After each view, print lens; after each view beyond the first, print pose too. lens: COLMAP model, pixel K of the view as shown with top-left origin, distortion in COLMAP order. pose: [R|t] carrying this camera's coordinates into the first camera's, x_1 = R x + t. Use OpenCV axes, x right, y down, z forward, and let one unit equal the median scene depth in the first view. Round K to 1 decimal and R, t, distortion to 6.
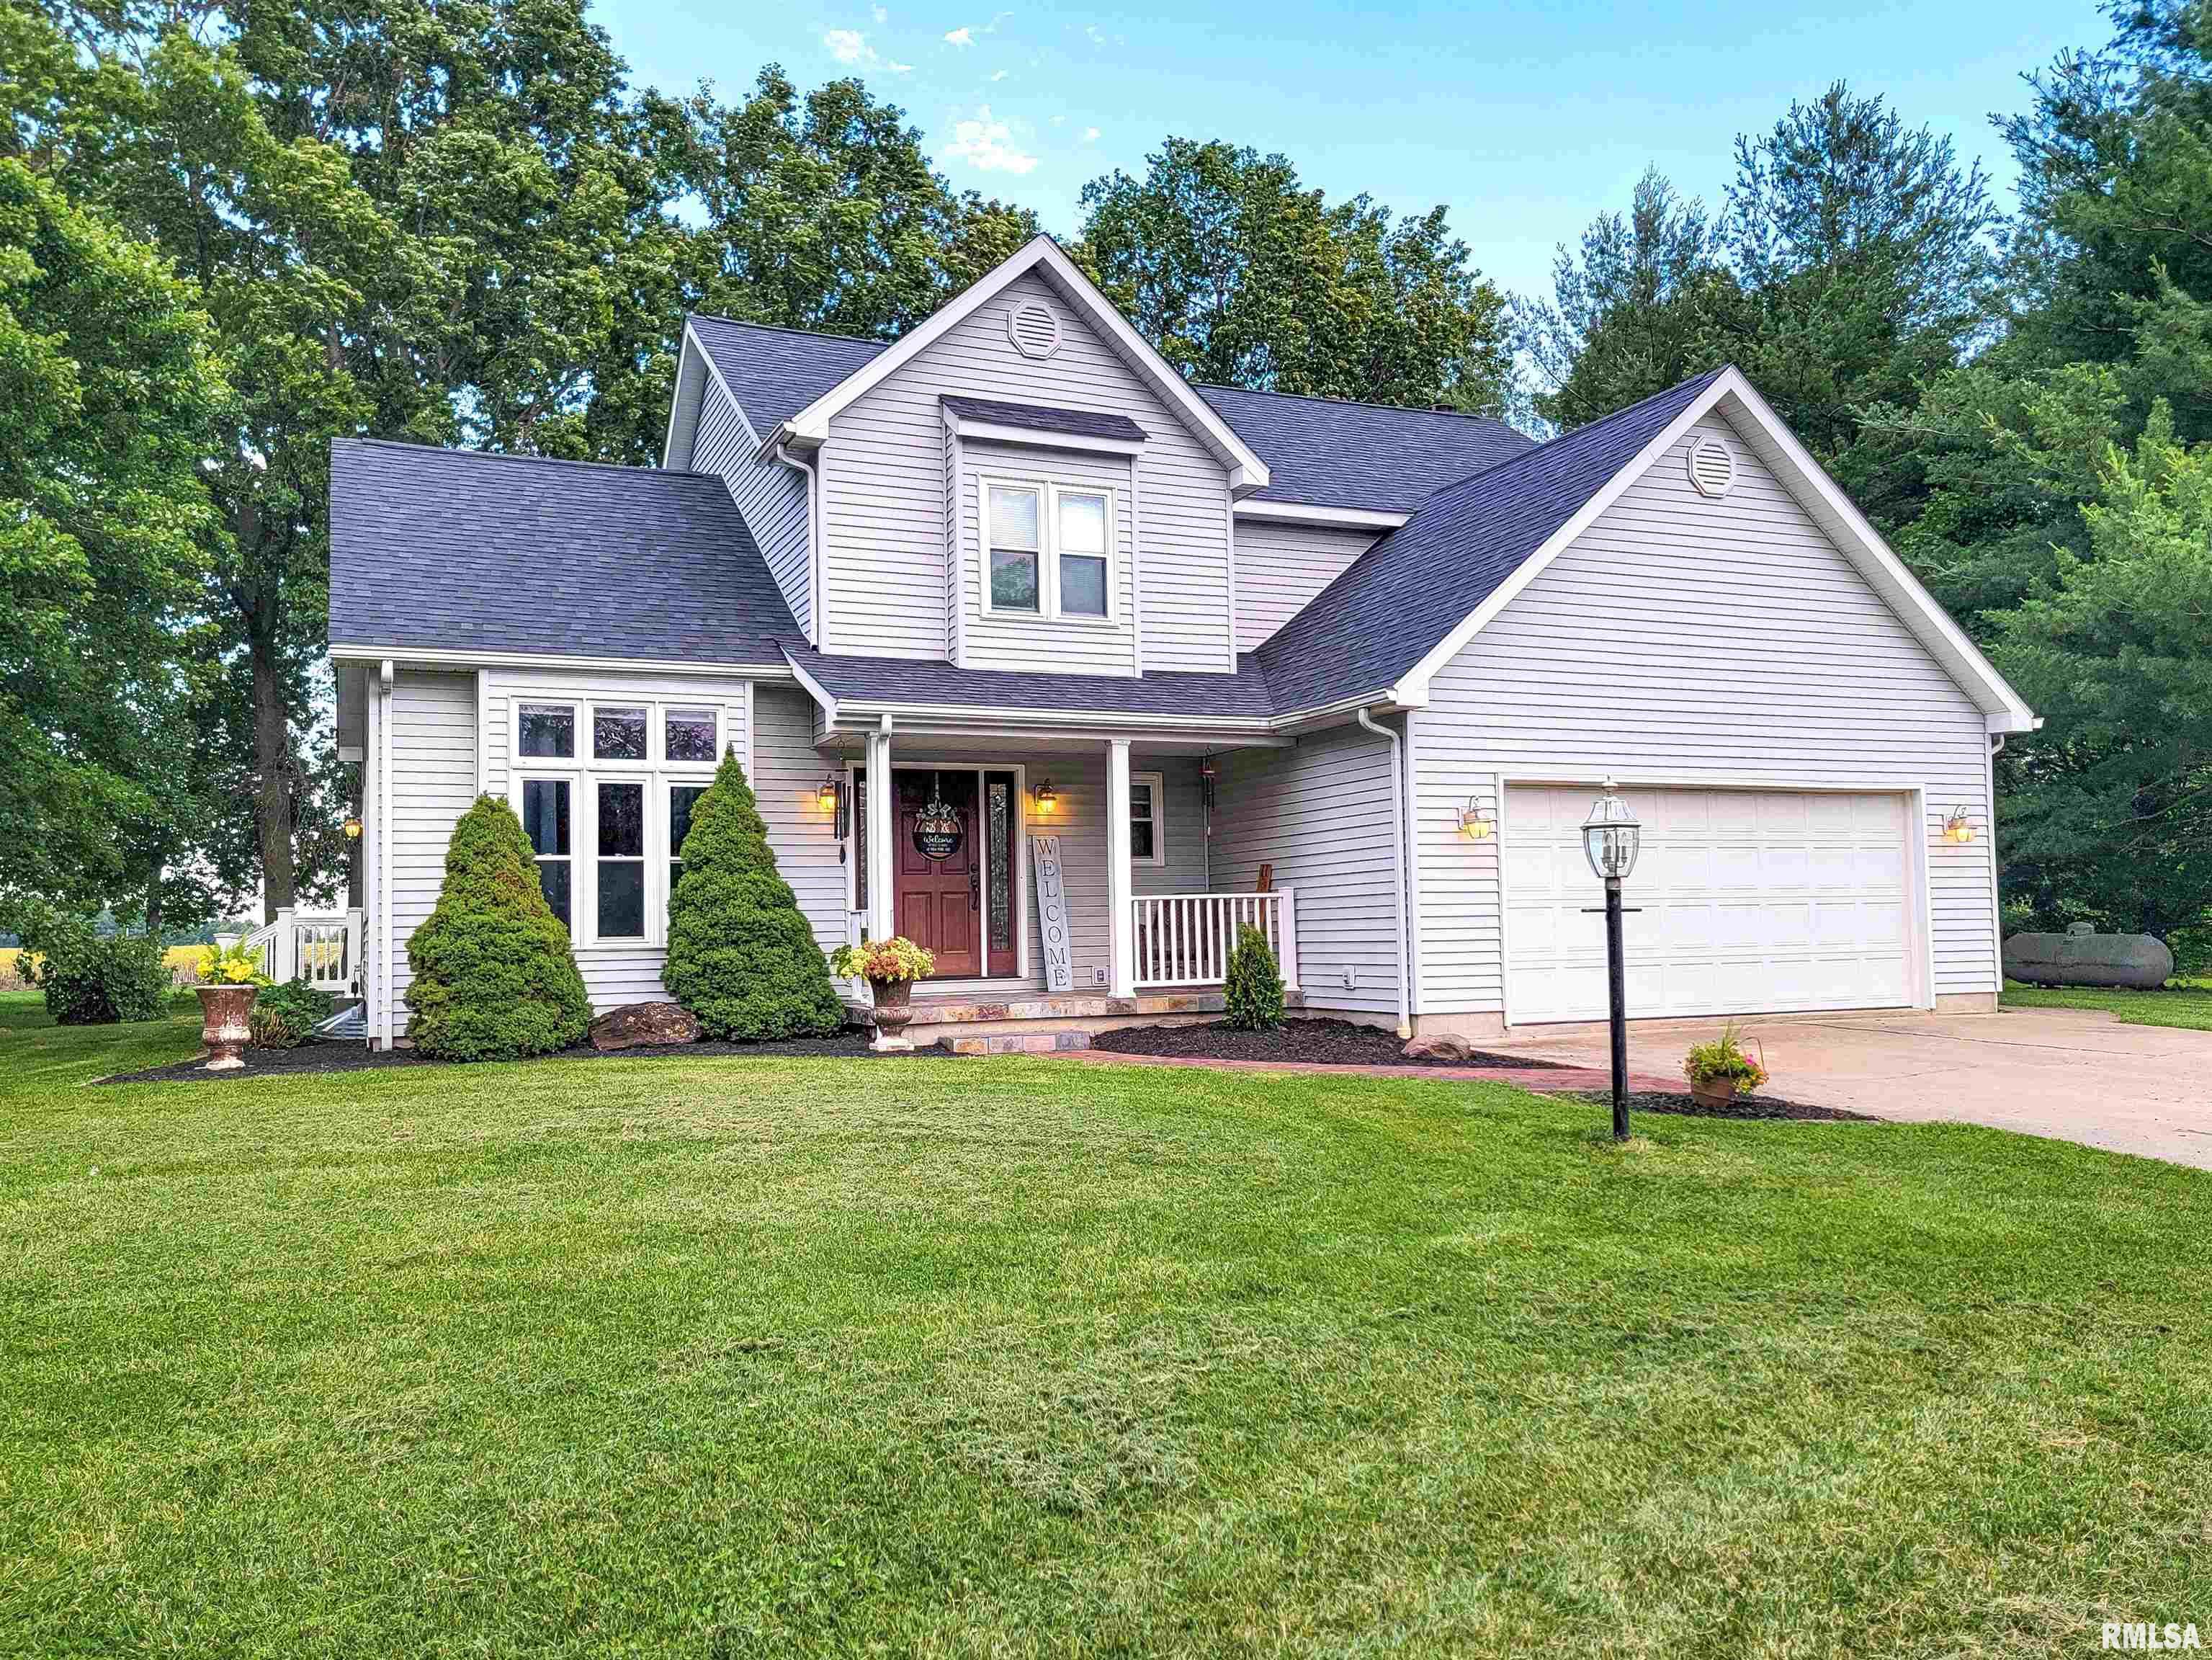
lens RADIAL K [[1666.4, 0, 1106.0], [0, 1666.4, 830.0], [0, 0, 1]] dist [0.105276, -0.108572]
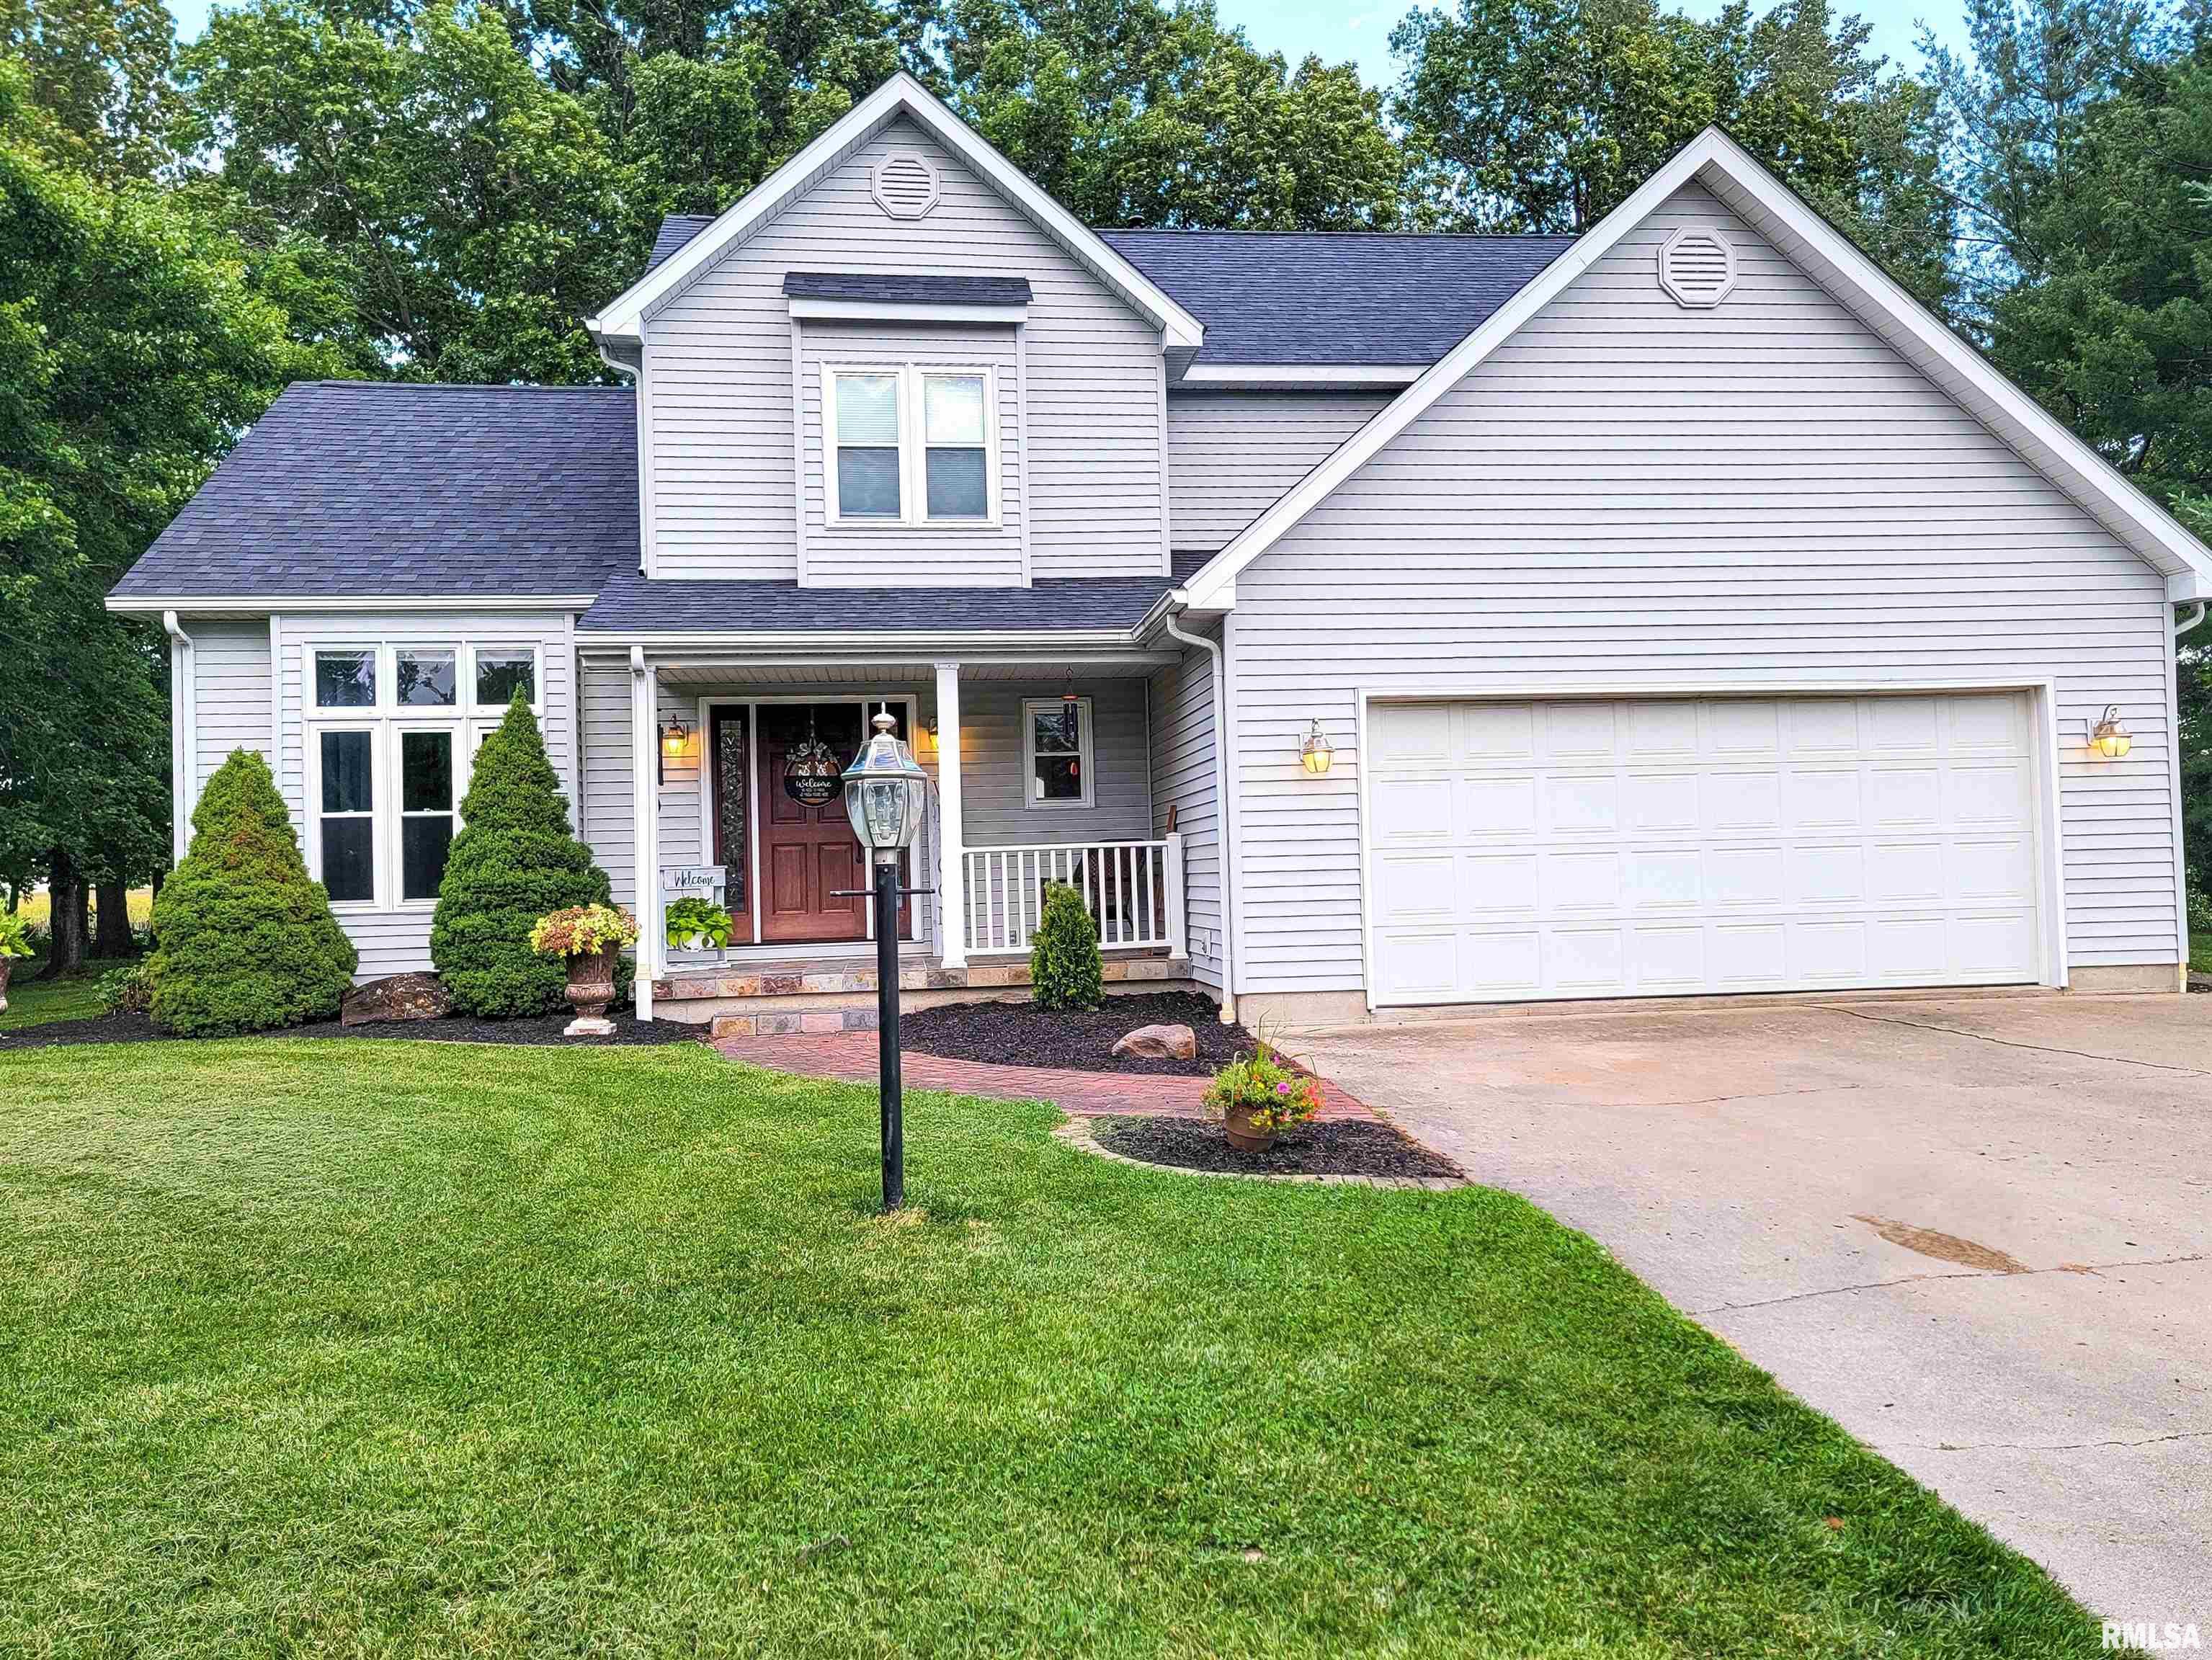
lens RADIAL K [[1758.8, 0, 1129.0], [0, 1758.8, 798.2], [0, 0, 1]] dist [0.108731, -0.115813]
pose [[0.959511, -0.018595, -0.281057, 0.342450], [0.026198, 0.999385, 0.023319, -0.004134], [0.280450, -0.029738, 0.959408, 0.164604]]
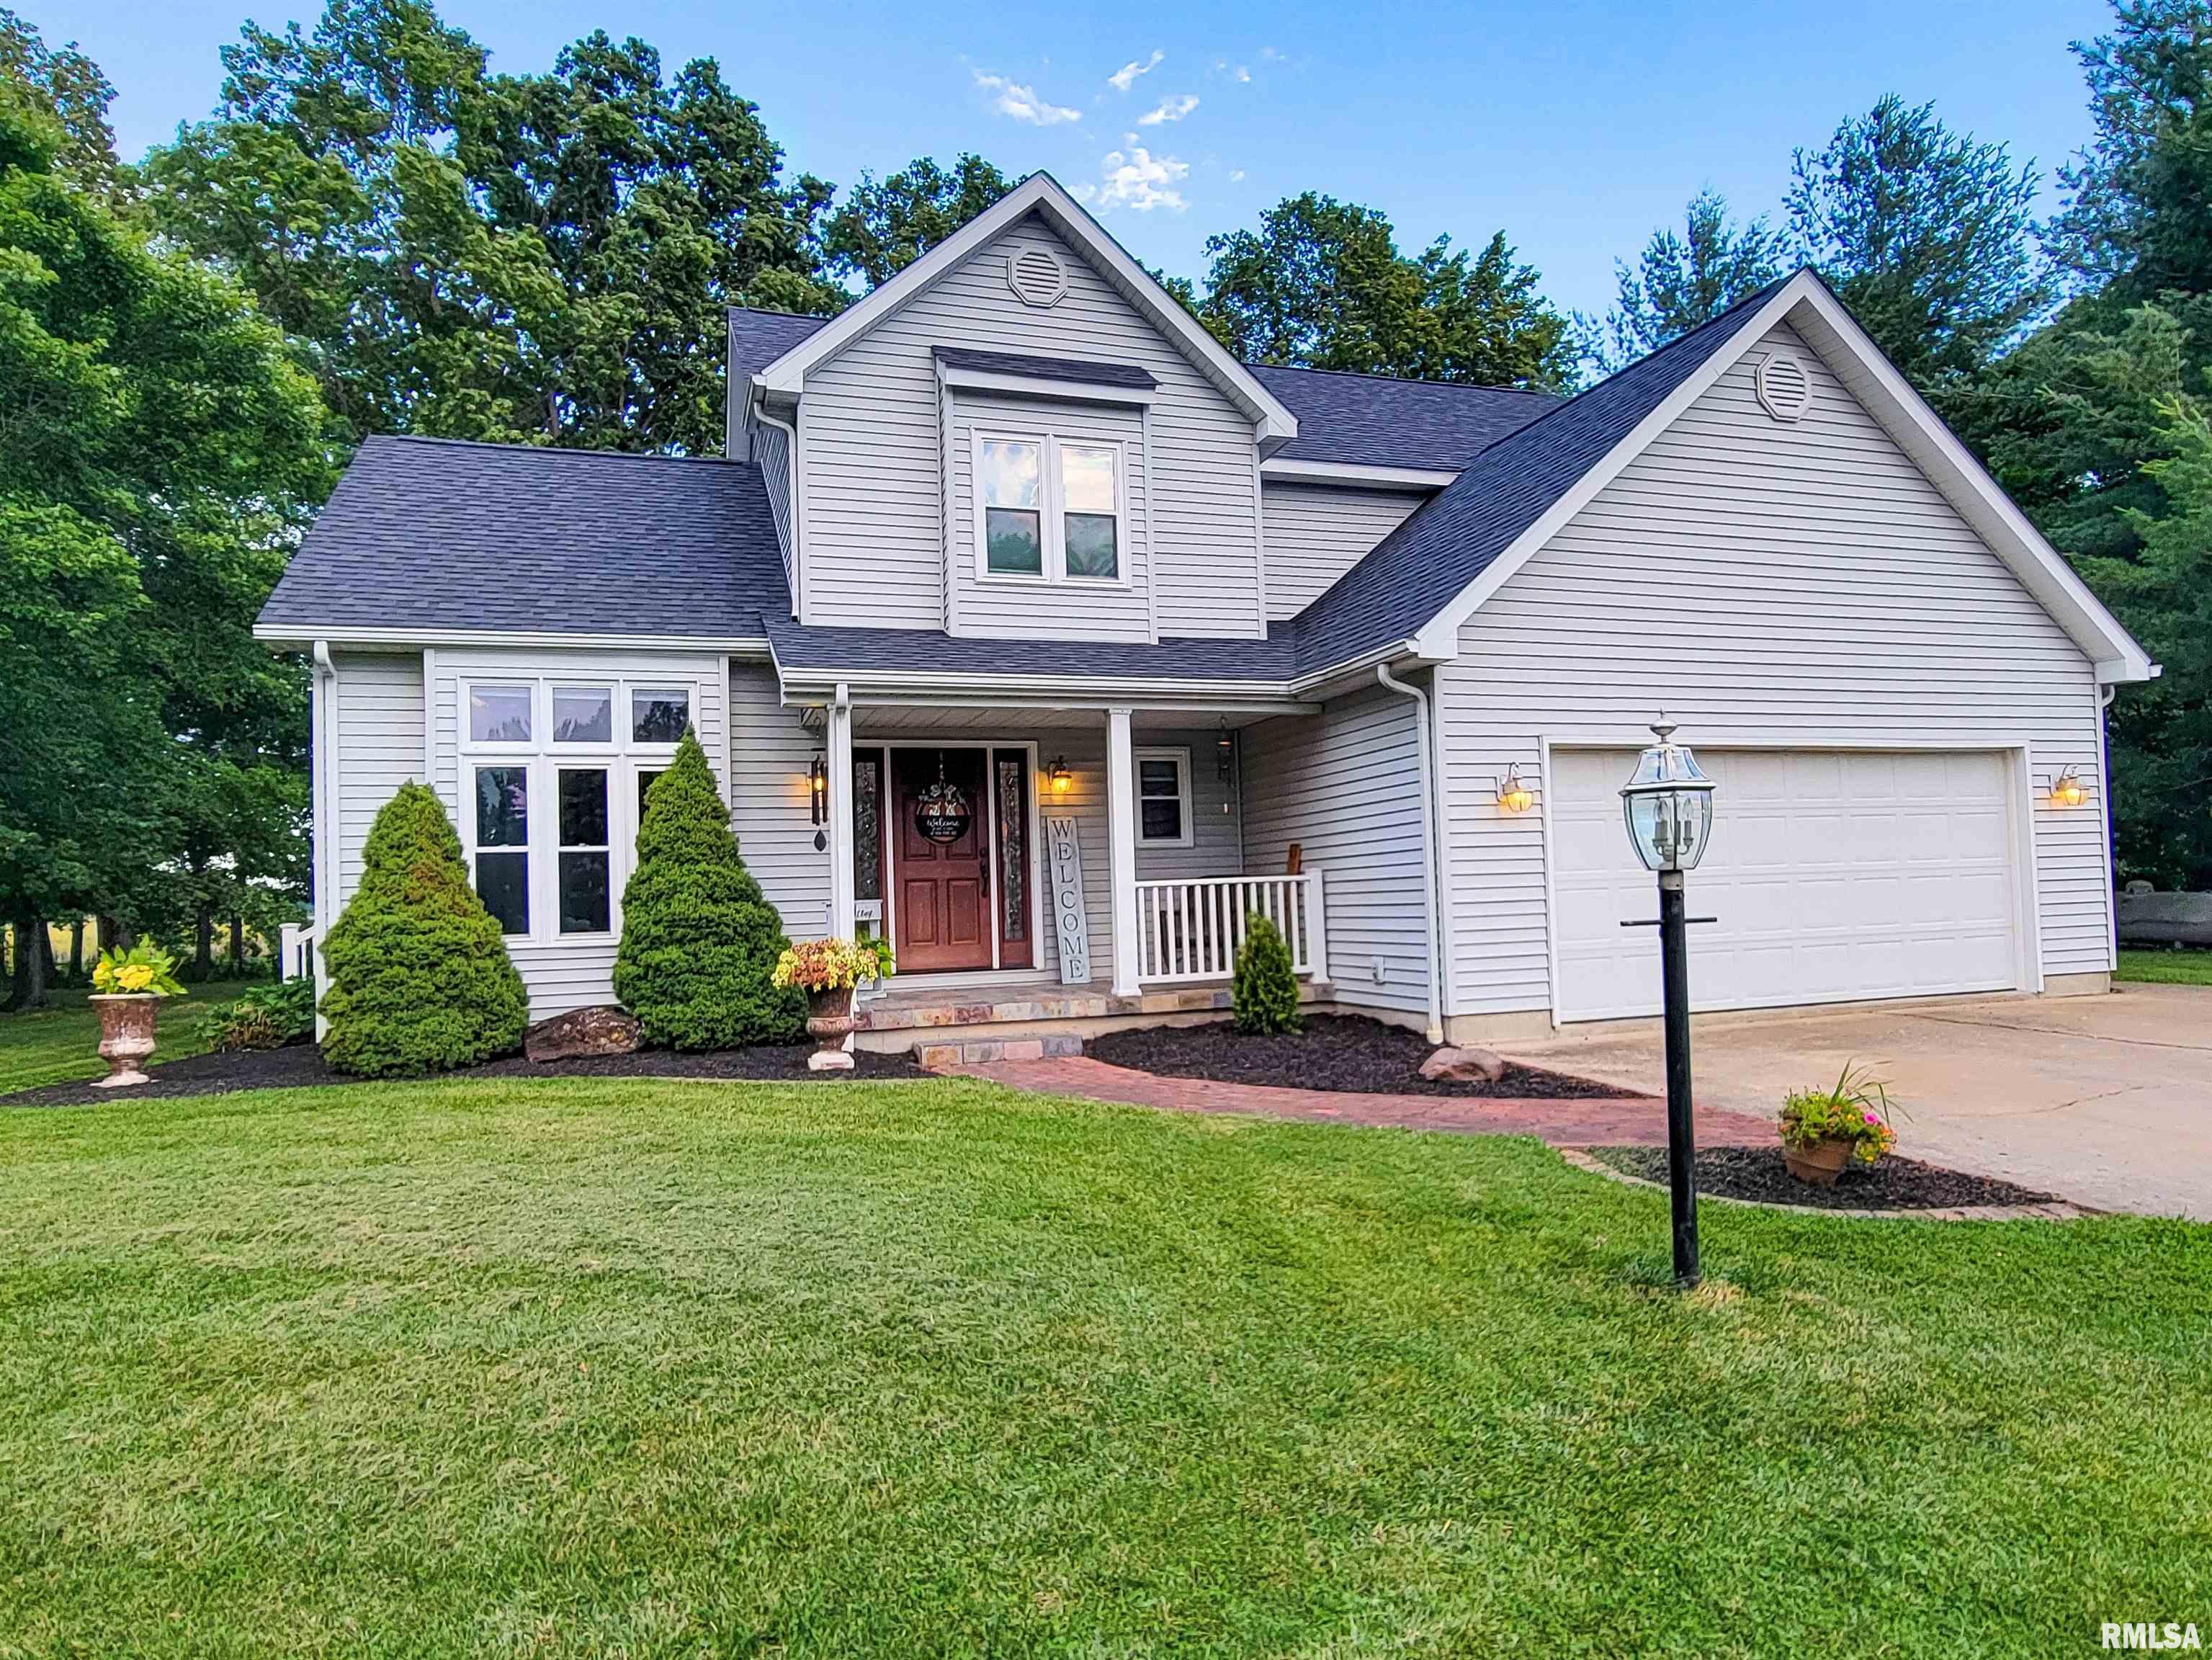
lens RADIAL K [[1365.7, 0, 1146.0], [0, 1365.7, 833.0], [0, 0, 1]] dist [0.002992, -0.000014]
pose [[0.996501, -0.015965, -0.082044, 0.081354], [0.017315, 0.999726, 0.015778, 0.001502], [0.081770, -0.017143, 0.996504, 0.260638]]
